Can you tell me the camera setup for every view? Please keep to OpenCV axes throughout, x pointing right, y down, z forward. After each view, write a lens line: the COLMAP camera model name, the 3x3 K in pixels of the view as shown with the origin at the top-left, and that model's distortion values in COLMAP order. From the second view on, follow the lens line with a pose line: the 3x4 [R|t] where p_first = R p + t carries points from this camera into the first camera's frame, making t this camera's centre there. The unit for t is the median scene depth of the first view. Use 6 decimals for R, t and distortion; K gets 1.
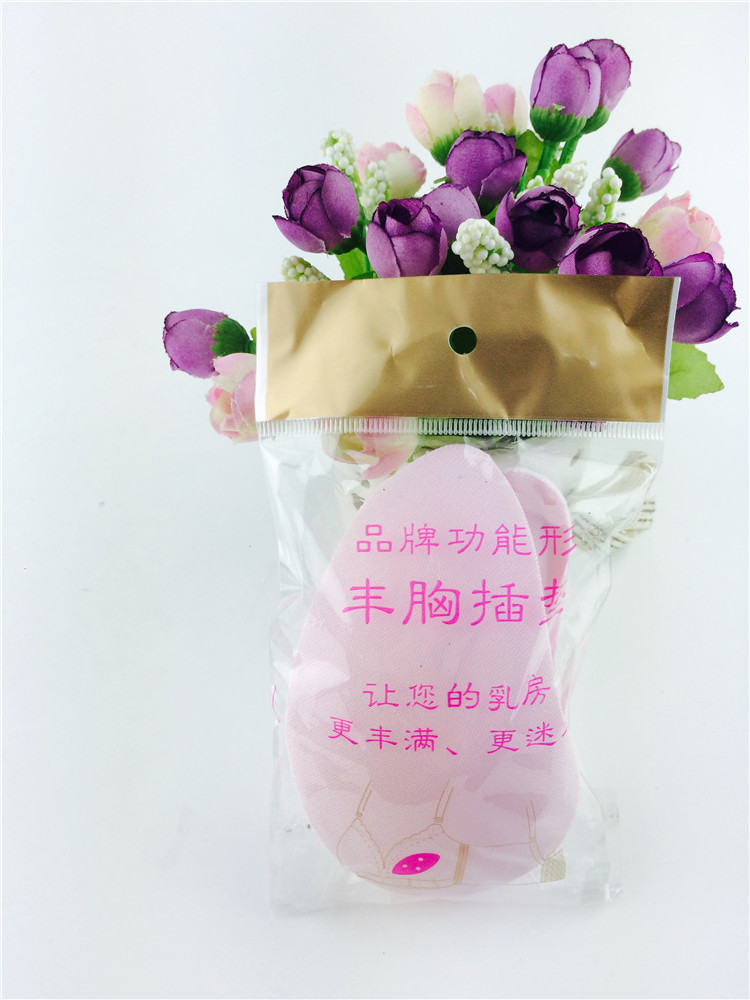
lens RADIAL K [[858.1, 0, 375.0], [0, 858.1, 500.0], [0, 0, 1]] dist [0.005362, -0.021446]
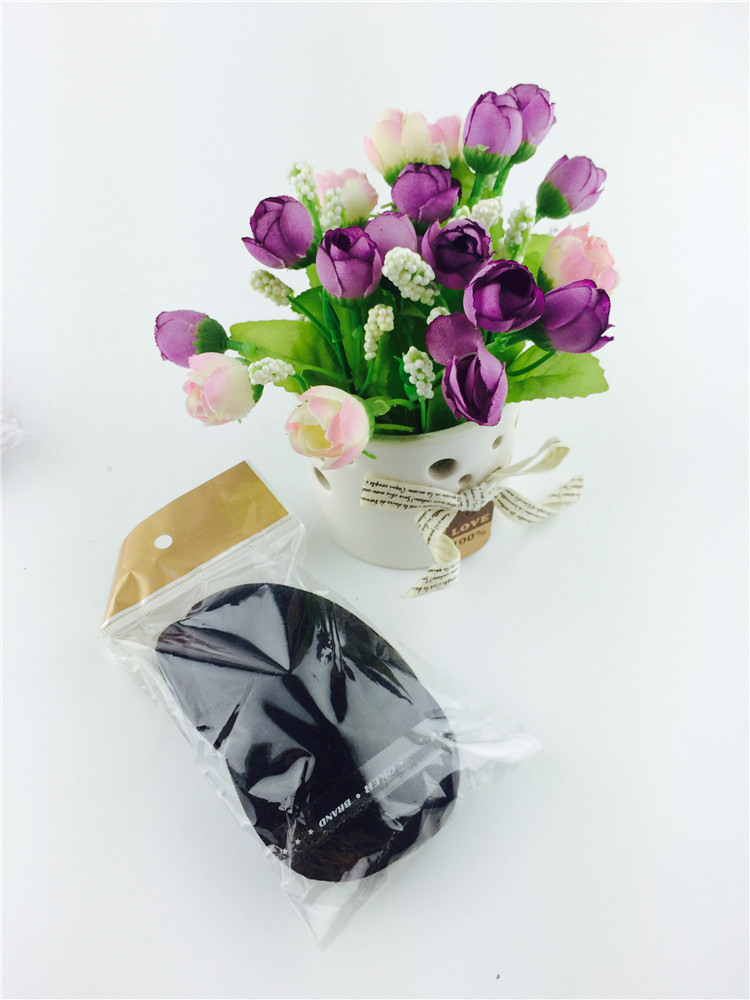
lens RADIAL K [[850.2, 0, 375.0], [0, 850.2, 500.0], [0, 0, 1]] dist [-0.001875, 0.012030]
pose [[0.999262, 0.025001, -0.029154, 0.109241], [-0.023697, 0.998739, 0.044250, -0.018453], [0.030224, -0.043527, 0.998595, -0.201162]]
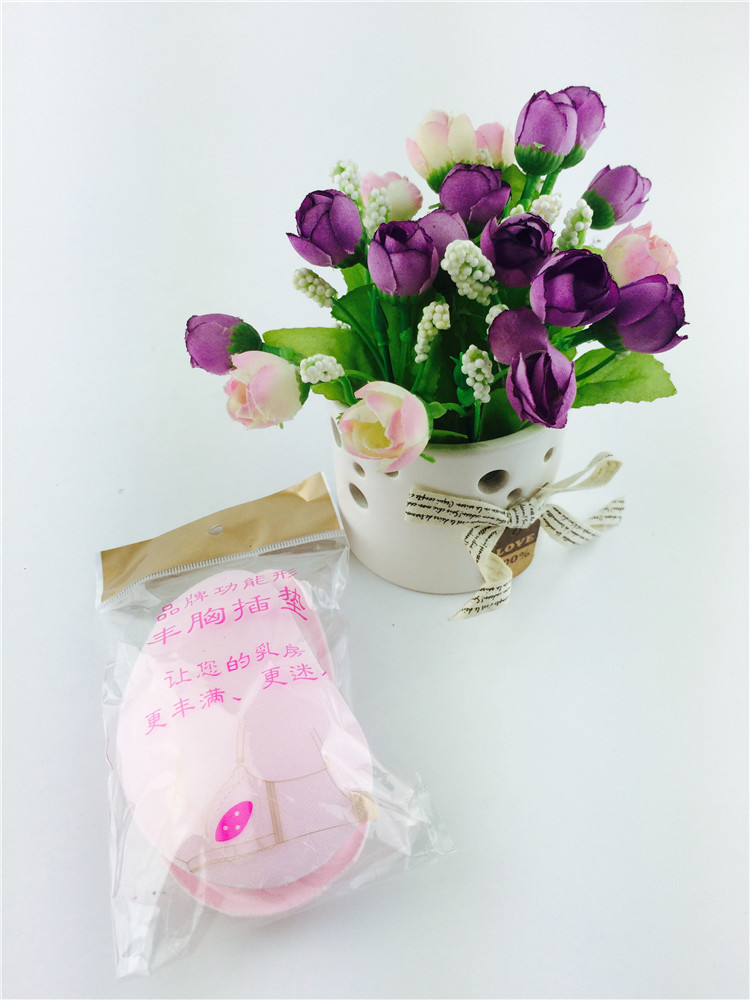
lens RADIAL K [[850.2, 0, 375.0], [0, 850.2, 500.0], [0, 0, 1]] dist [-0.001875, 0.012030]
pose [[0.999648, 0.026441, 0.002183, 0.005624], [-0.026388, 0.999423, -0.021374, 0.043933], [-0.002747, 0.021309, 0.999769, -0.120998]]
